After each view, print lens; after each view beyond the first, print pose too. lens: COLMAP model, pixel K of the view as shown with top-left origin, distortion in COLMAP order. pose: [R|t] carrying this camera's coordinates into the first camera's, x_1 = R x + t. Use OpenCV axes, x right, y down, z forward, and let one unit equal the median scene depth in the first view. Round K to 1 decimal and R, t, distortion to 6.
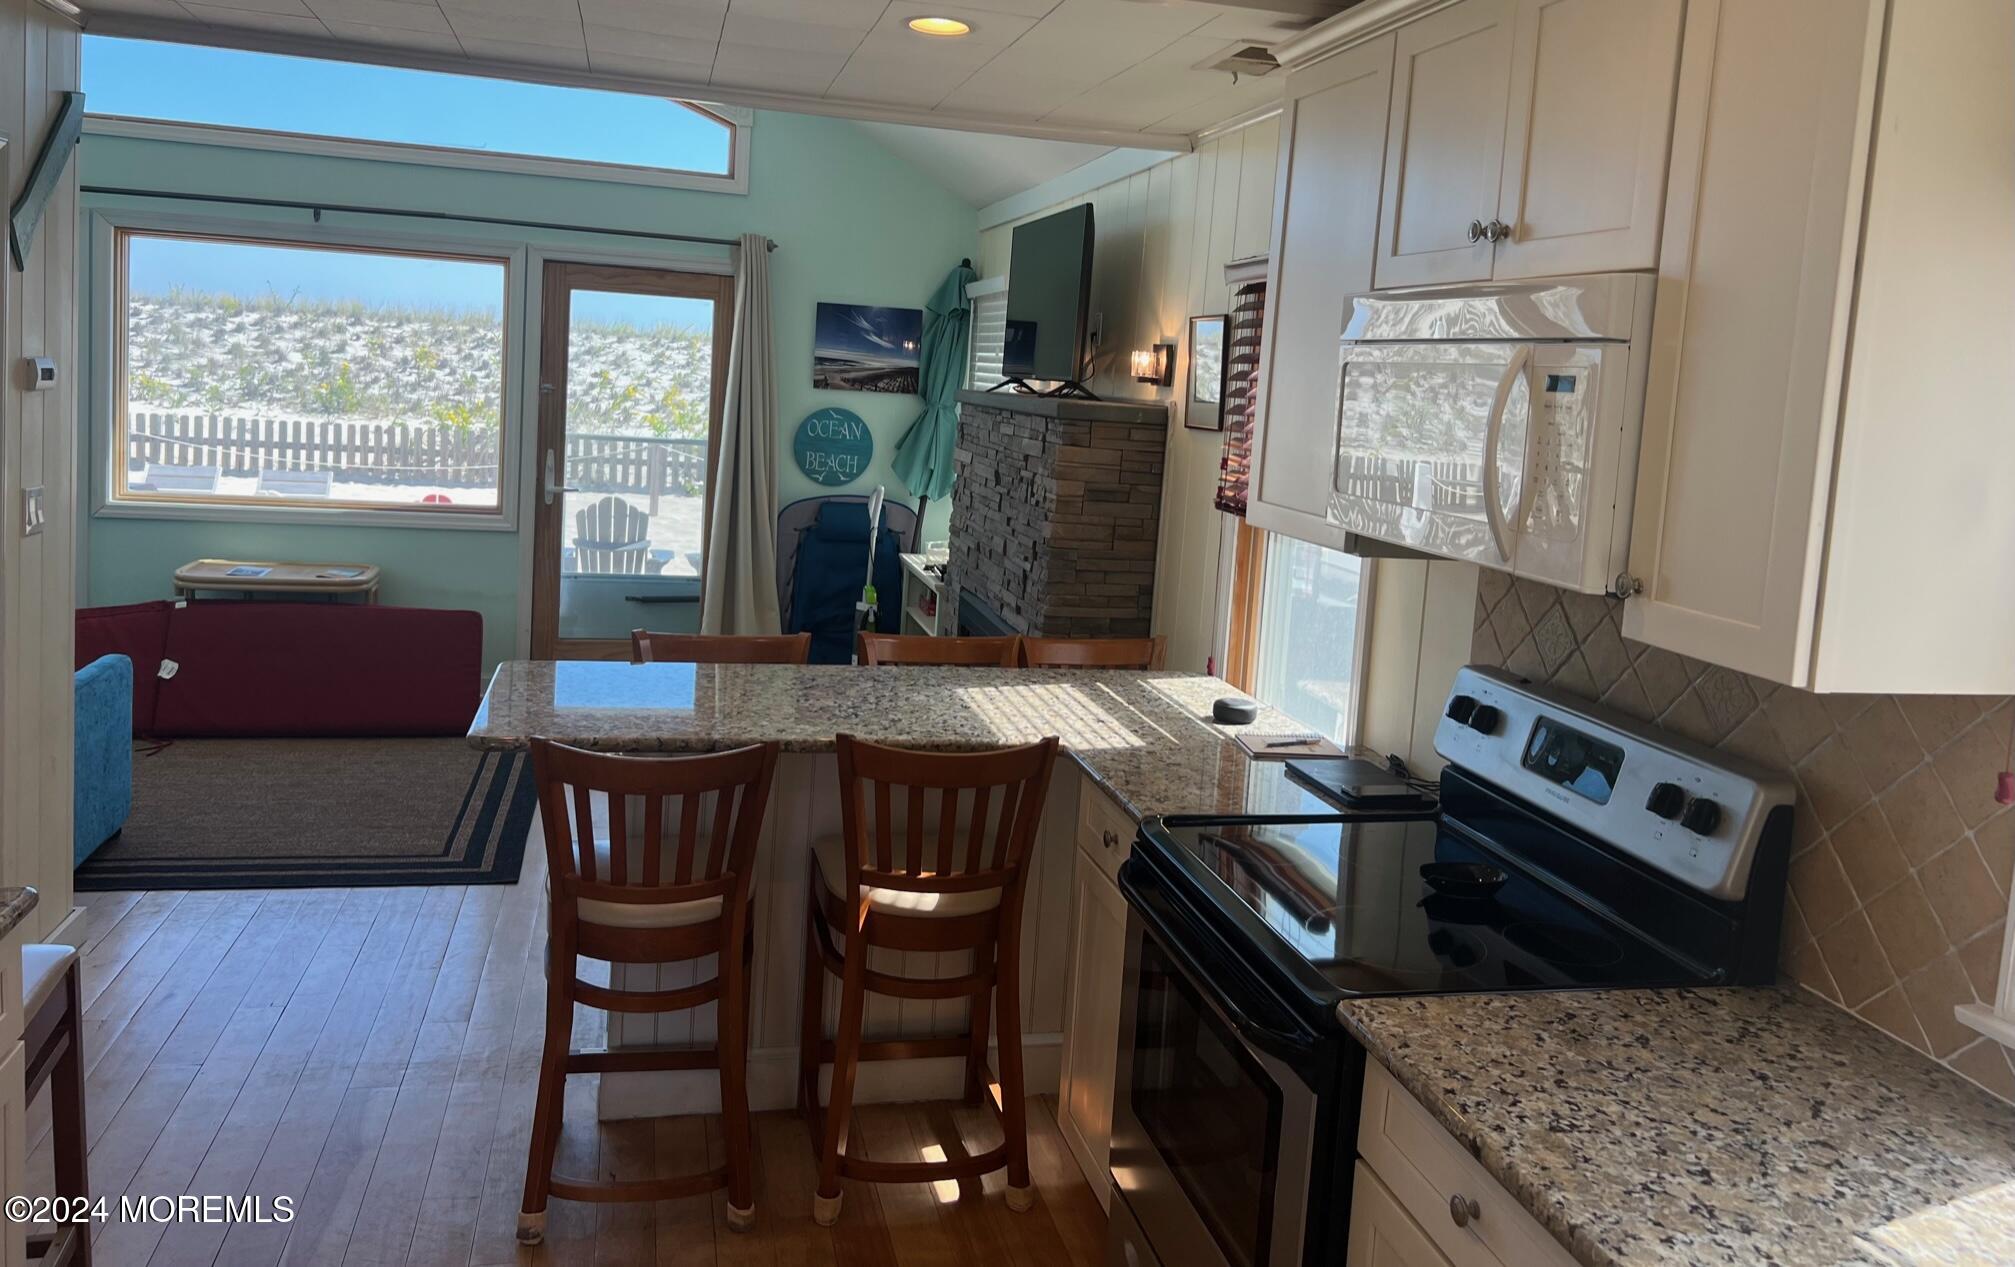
lens RADIAL K [[1478.5, 0, 1007.5], [0, 1478.5, 633.5], [0, 0, 1]] dist [0.004435, 0.001176]
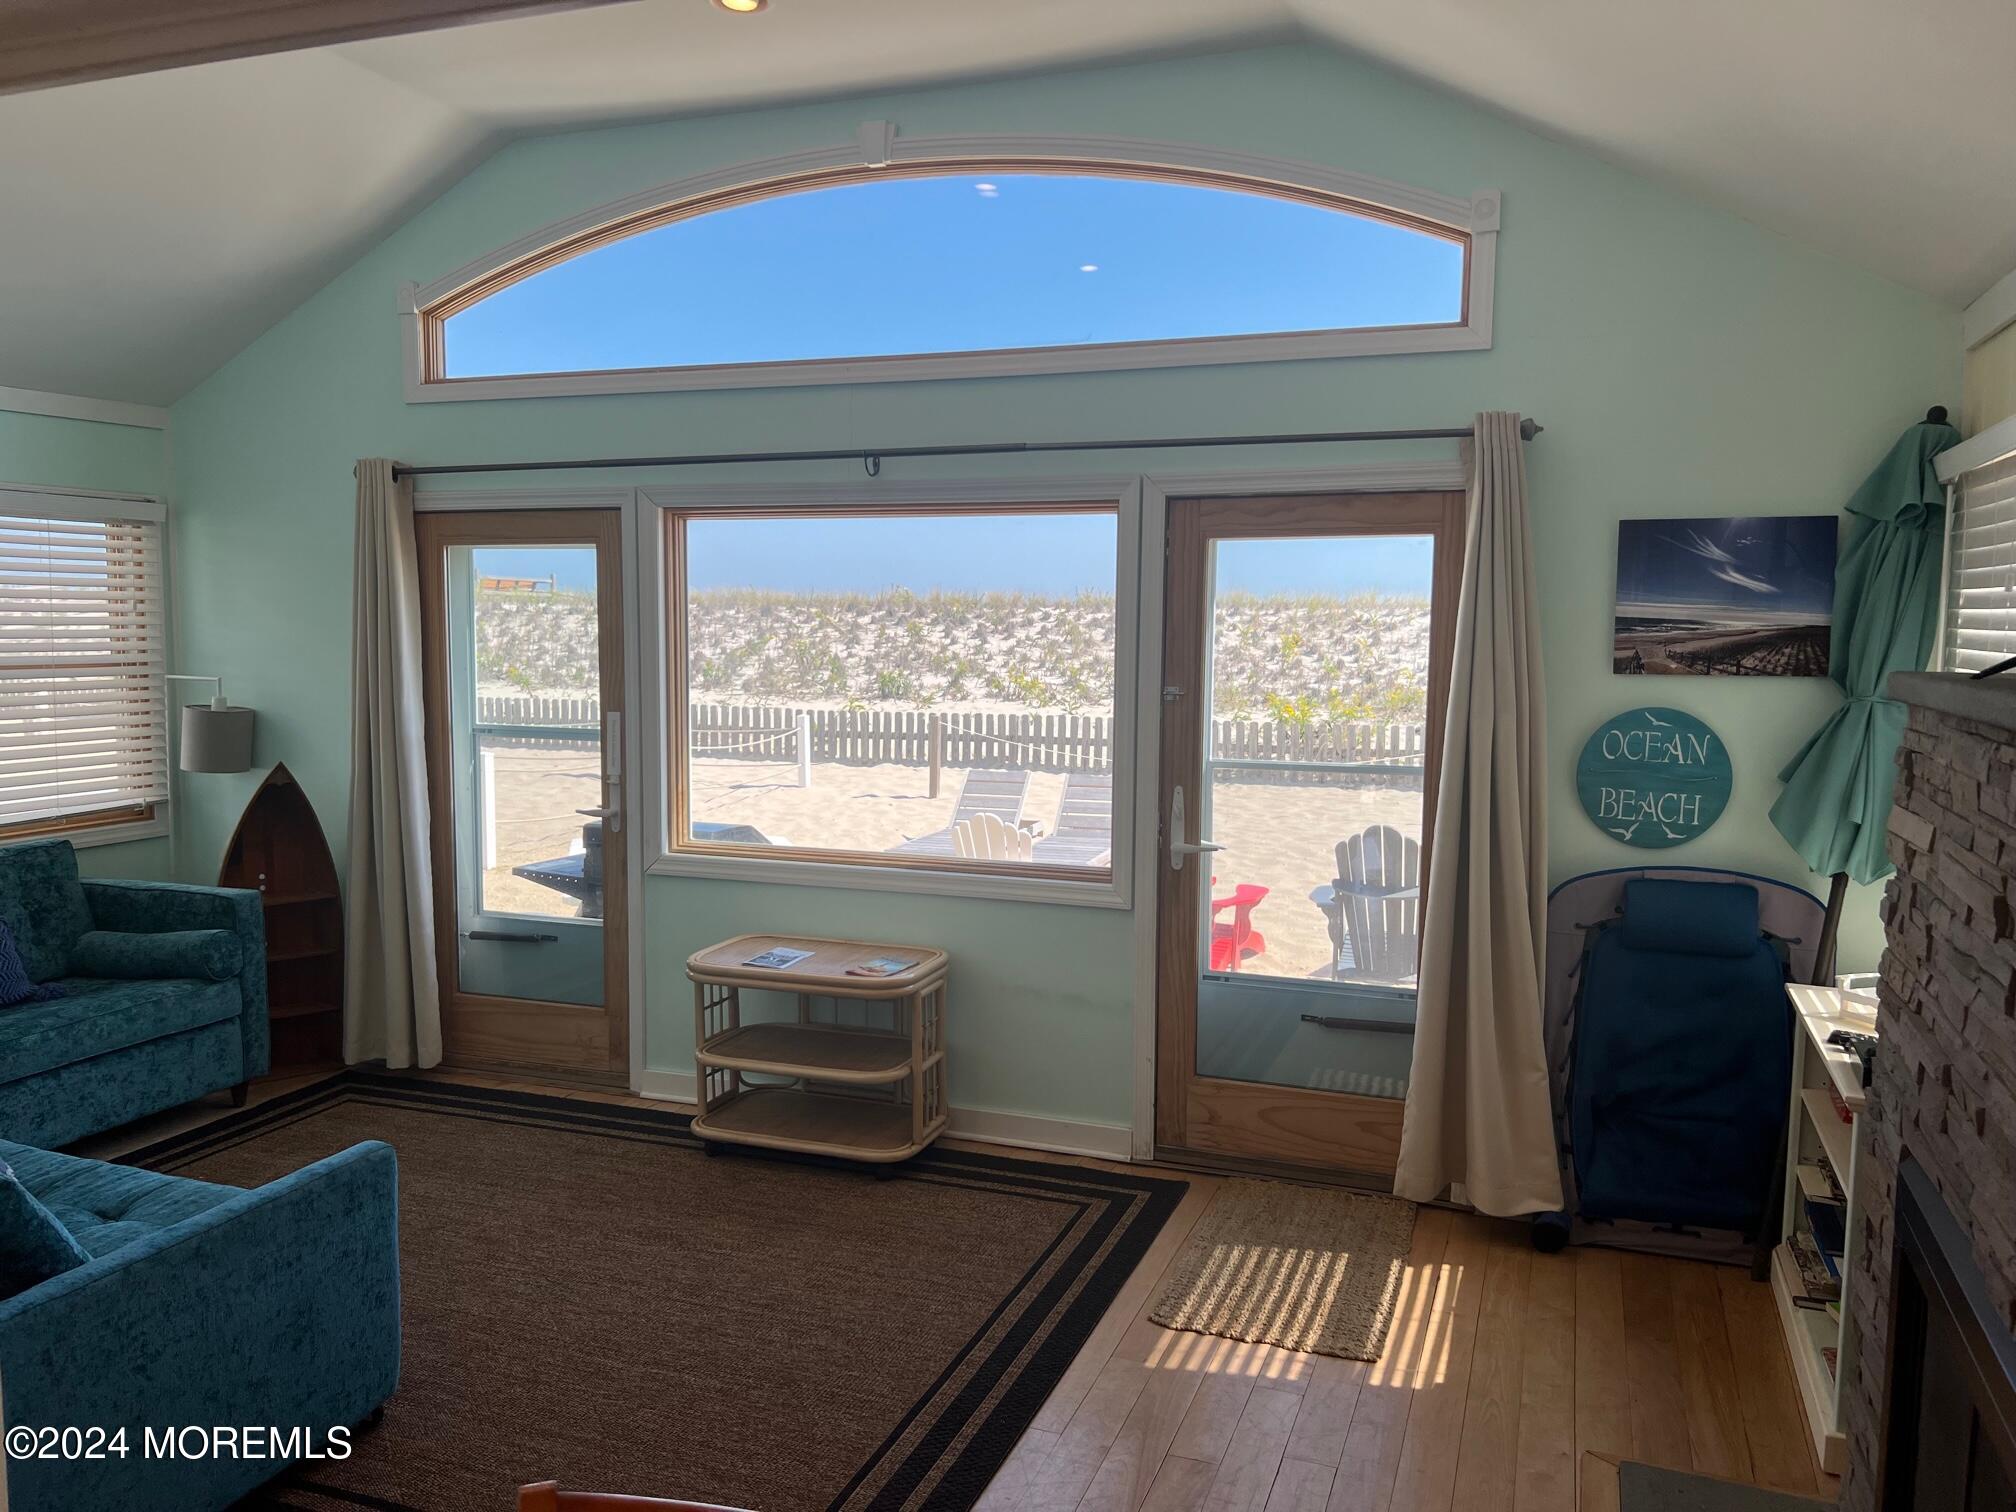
lens RADIAL K [[1532.5, 0, 1011.8], [0, 1532.5, 771.1], [0, 0, 1]] dist [0.019674, -0.006291]
pose [[0.832574, -0.006152, -0.553879, 0.000189], [-0.046988, 0.995550, -0.081689, -0.071390], [0.551917, 0.094038, 0.828580, 0.397736]]
